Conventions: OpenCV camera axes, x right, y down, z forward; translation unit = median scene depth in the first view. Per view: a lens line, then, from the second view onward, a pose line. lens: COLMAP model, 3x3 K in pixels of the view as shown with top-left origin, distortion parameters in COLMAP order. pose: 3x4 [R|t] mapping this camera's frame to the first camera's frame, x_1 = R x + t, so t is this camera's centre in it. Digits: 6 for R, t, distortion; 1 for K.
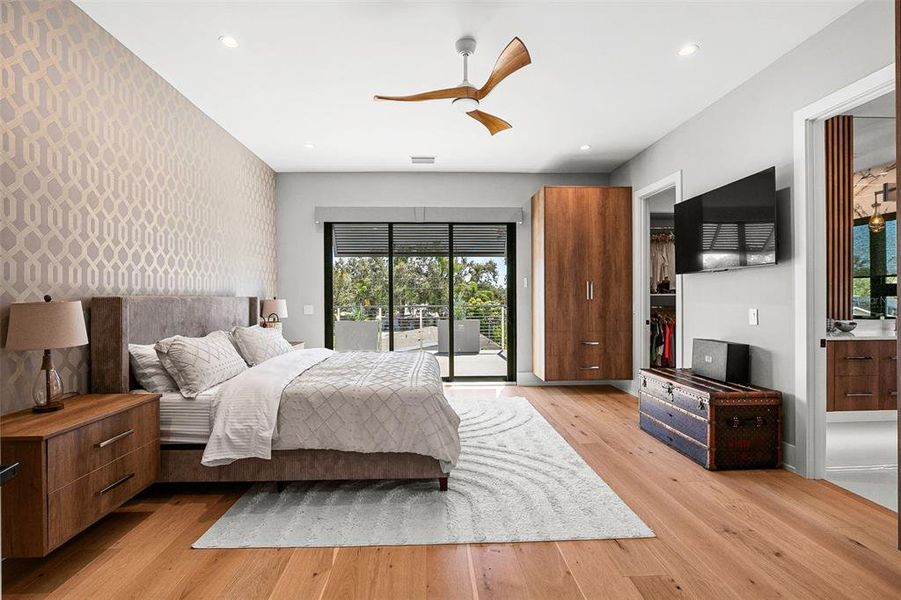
lens RADIAL K [[419.4, 0, 448.8], [0, 419.4, 296.5], [0, 0, 1]] dist [-0.010205, 0.002904]
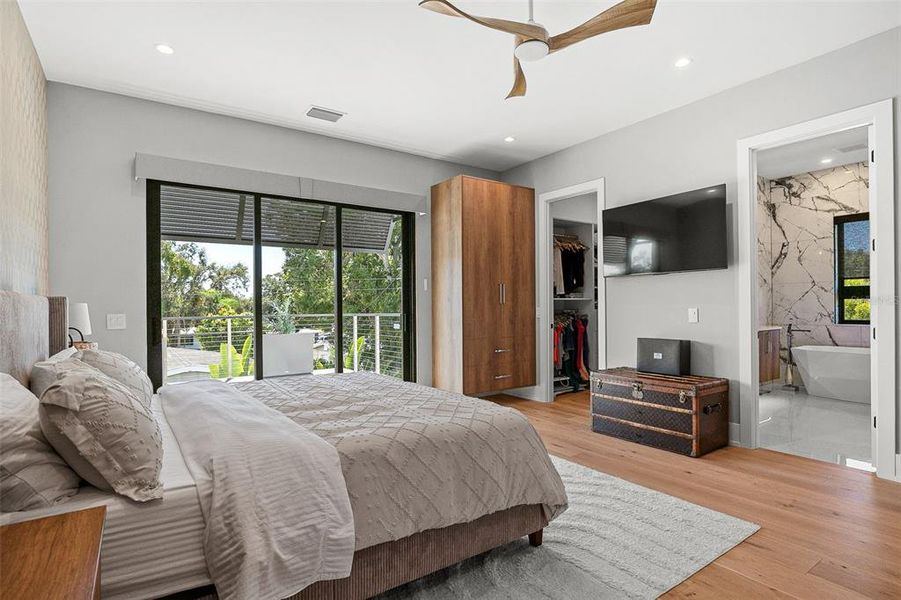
lens RADIAL K [[461.3, 0, 451.4], [0, 461.3, 305.7], [0, 0, 1]] dist [-0.004211, -0.000471]
pose [[0.837751, -0.001198, 0.546051, -0.318954], [0.004634, 0.999977, -0.004916, 0.016287], [-0.546032, 0.006649, 0.837738, 0.202579]]
